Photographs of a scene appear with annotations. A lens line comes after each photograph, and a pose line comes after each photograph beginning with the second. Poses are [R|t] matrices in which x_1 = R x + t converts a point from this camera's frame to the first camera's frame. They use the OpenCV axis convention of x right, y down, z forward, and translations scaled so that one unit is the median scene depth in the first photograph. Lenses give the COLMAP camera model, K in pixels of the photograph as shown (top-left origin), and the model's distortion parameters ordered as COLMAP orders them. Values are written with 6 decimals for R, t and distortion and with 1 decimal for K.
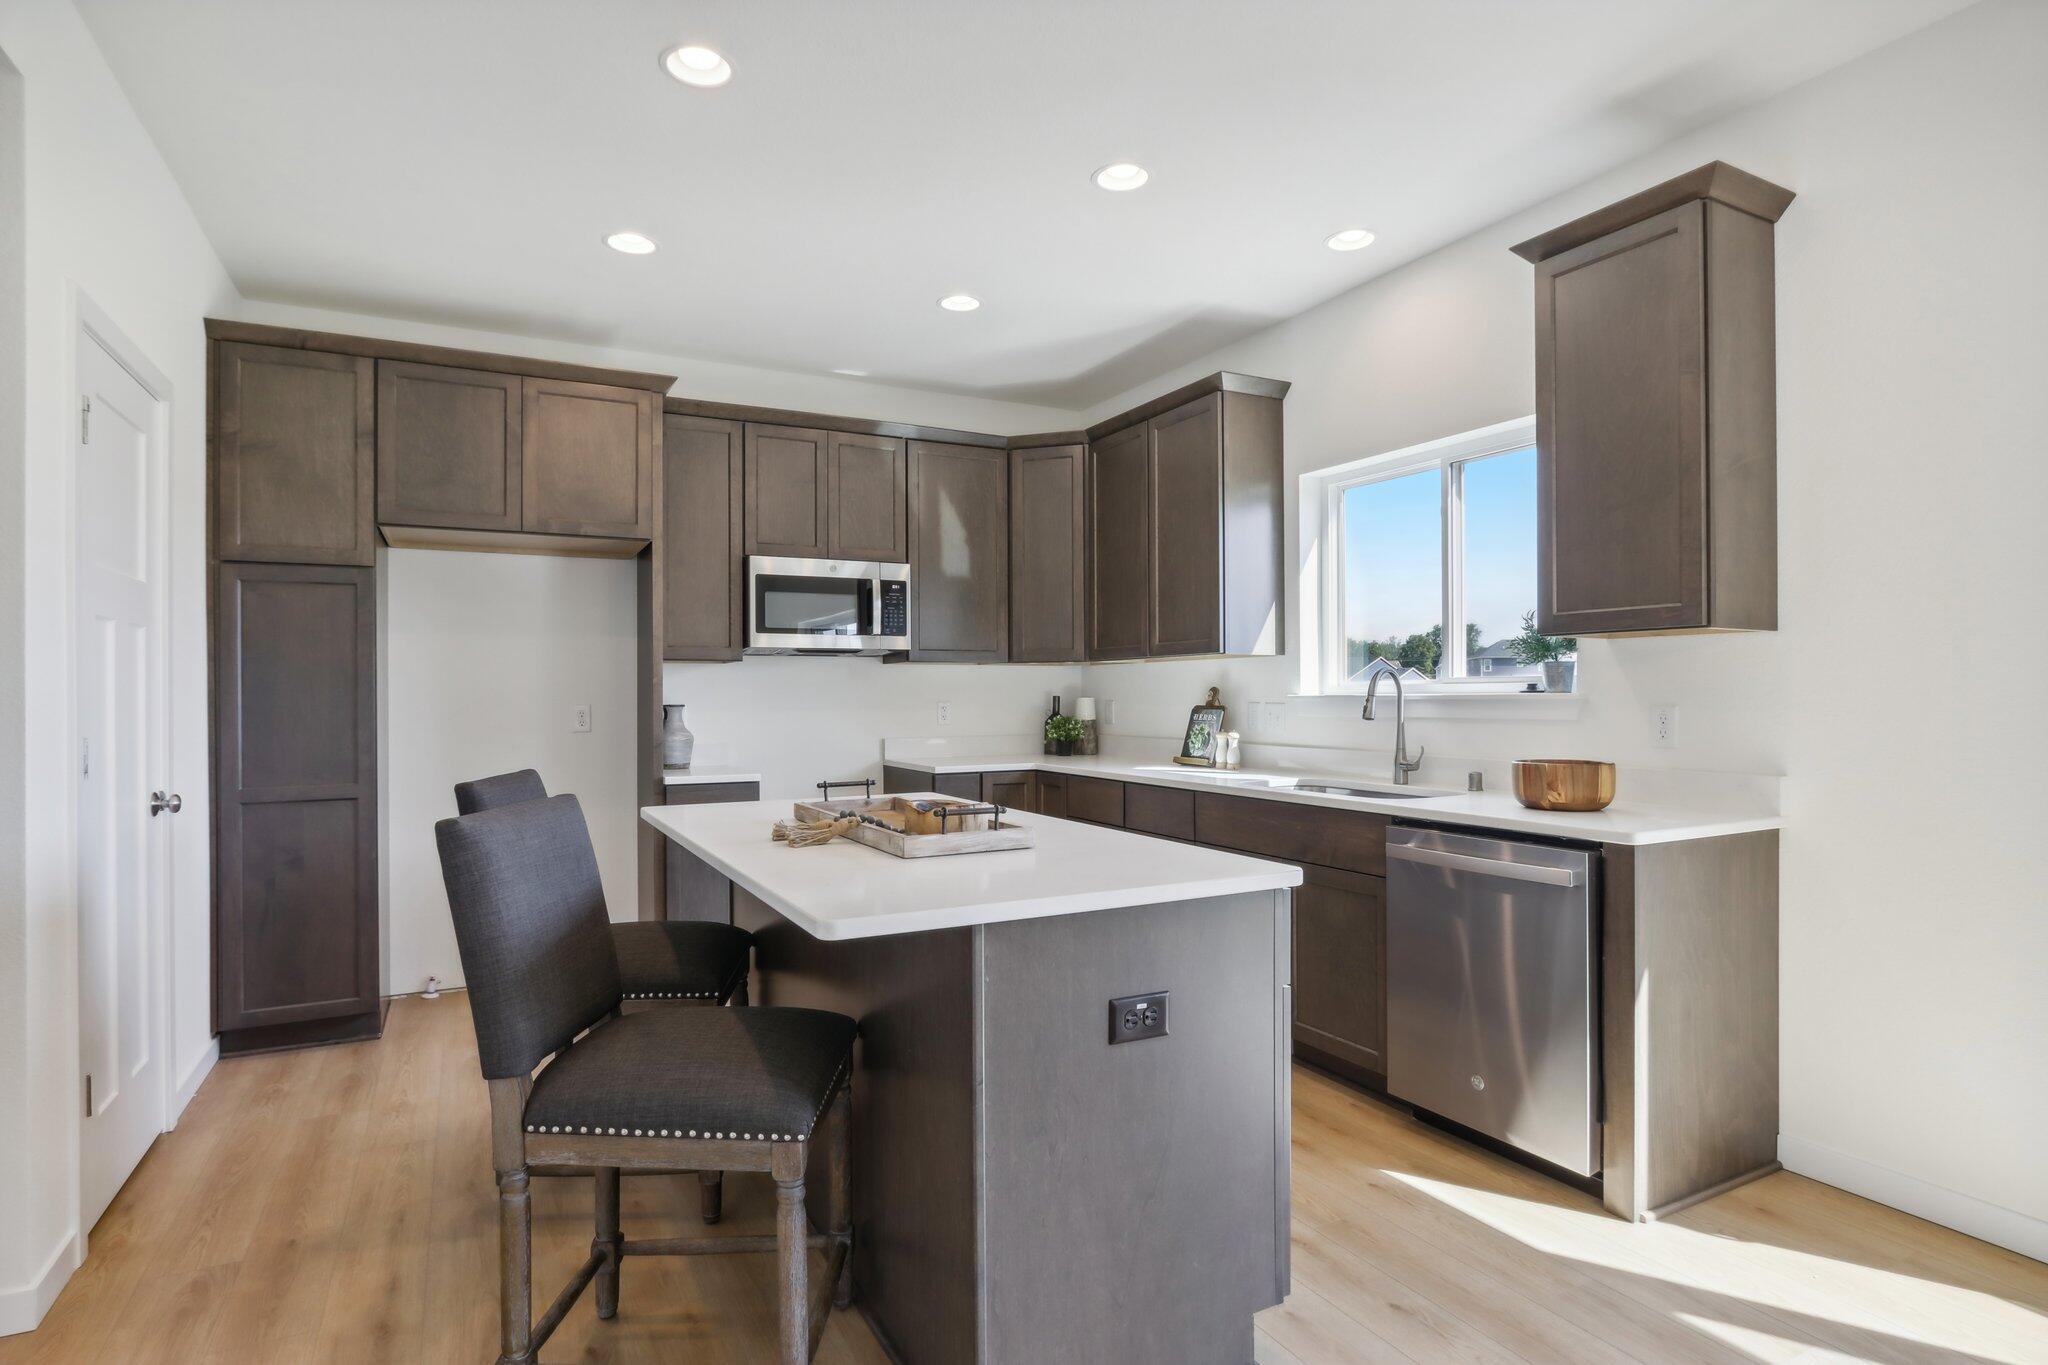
lens RADIAL K [[1078.2, 0, 1028.9], [0, 1078.2, 683.9], [0, 0, 1]] dist [-0.003198, 0.001016]
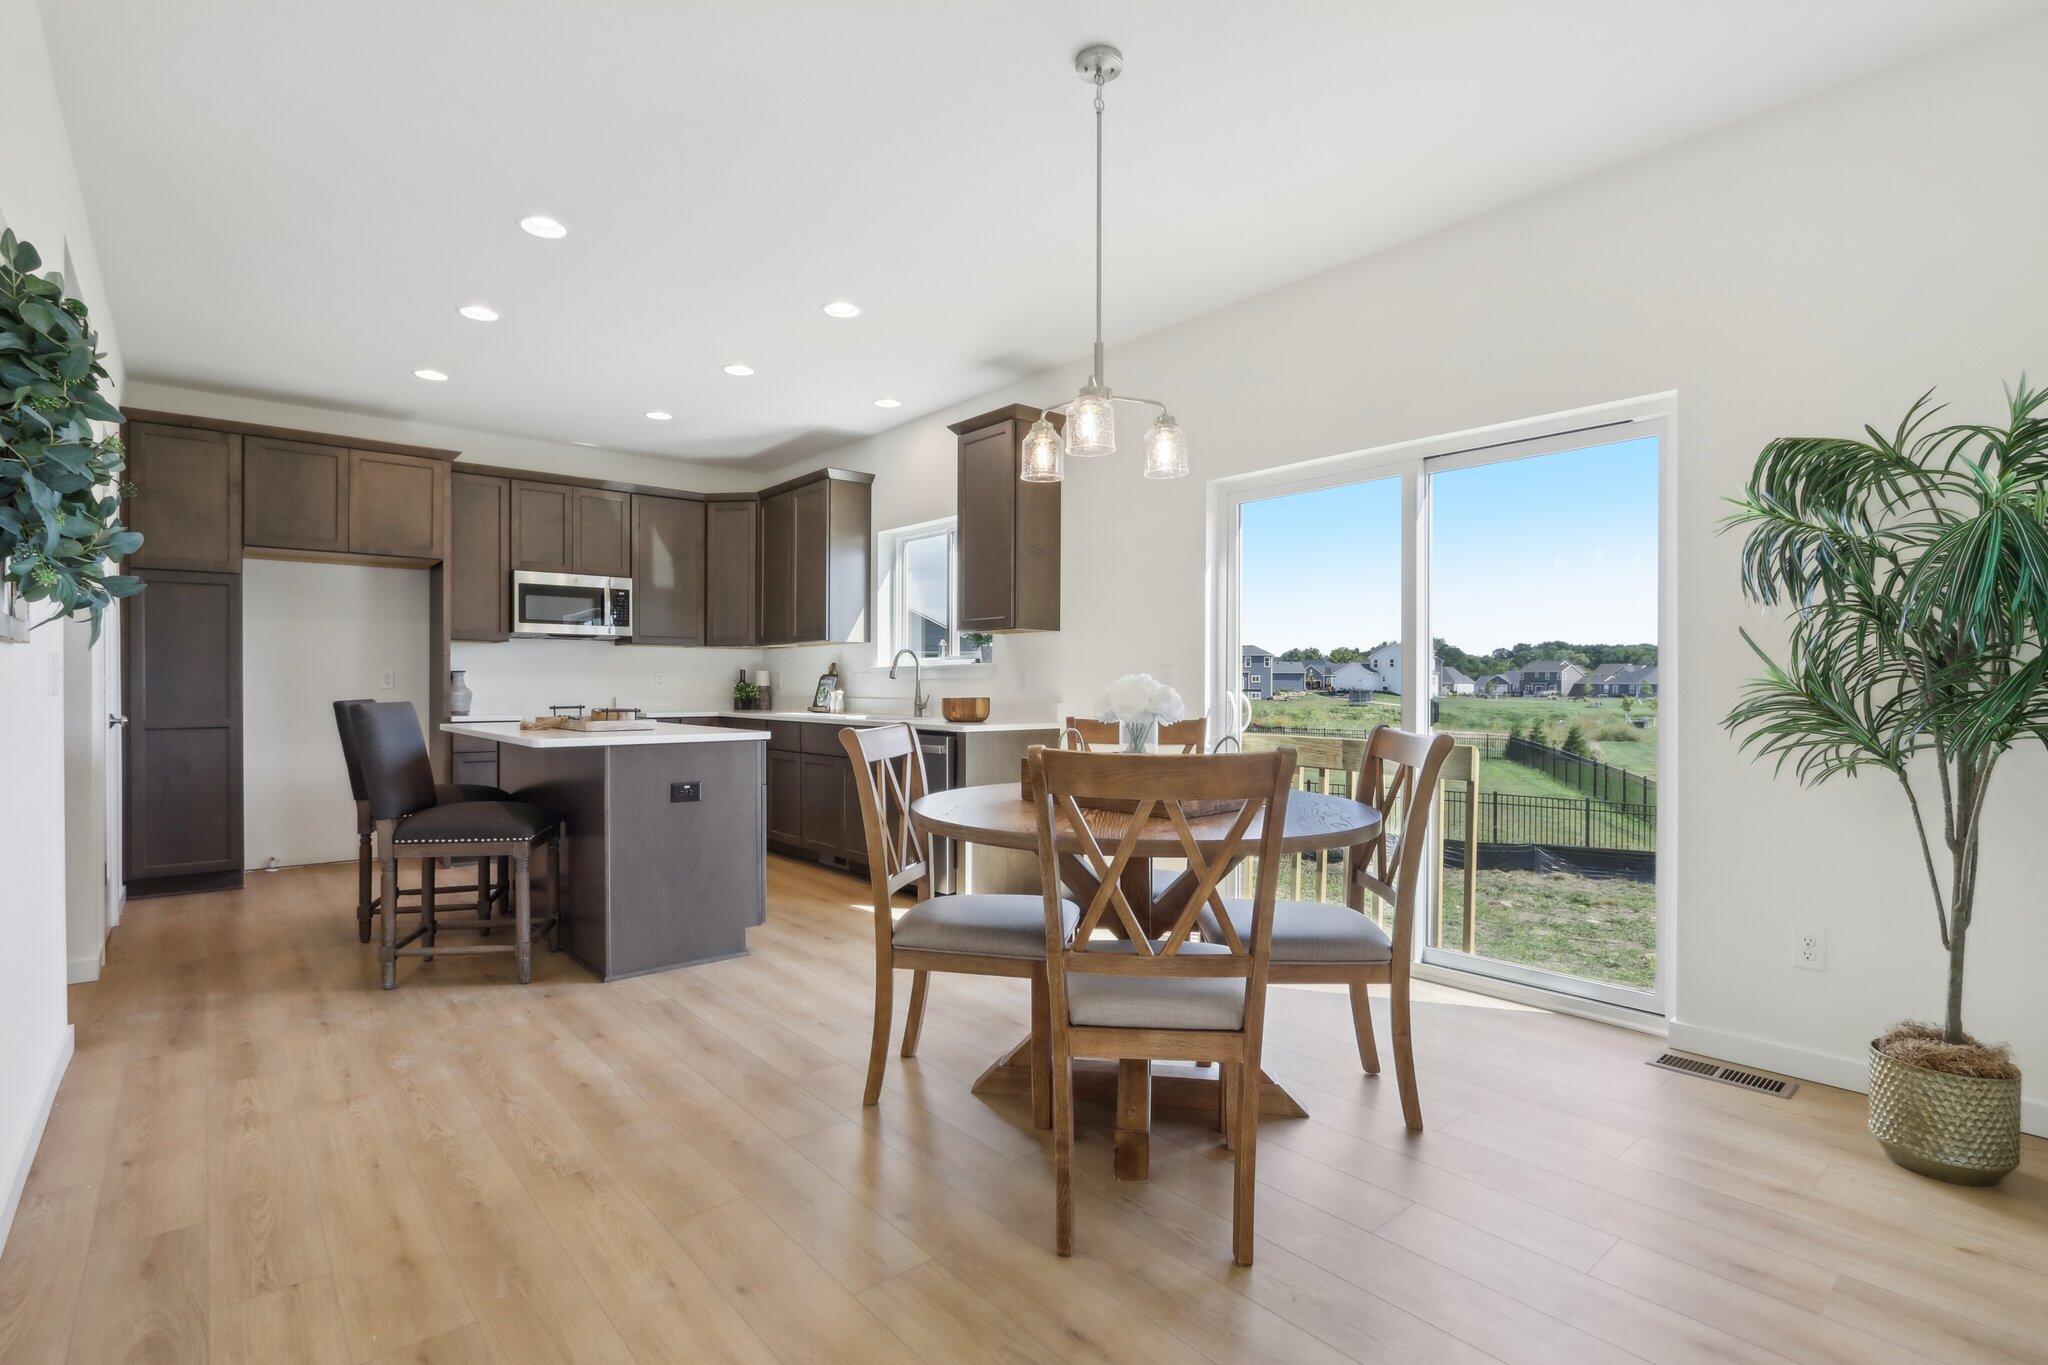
lens RADIAL K [[988.6, 0, 1019.7], [0, 988.6, 684.2], [0, 0, 1]] dist [0.002691, -0.001171]
pose [[0.978456, 0.006236, 0.206362, 0.151378], [-0.007770, 0.999948, 0.006626, 0.024663], [-0.206310, -0.008087, 0.978453, -0.510042]]
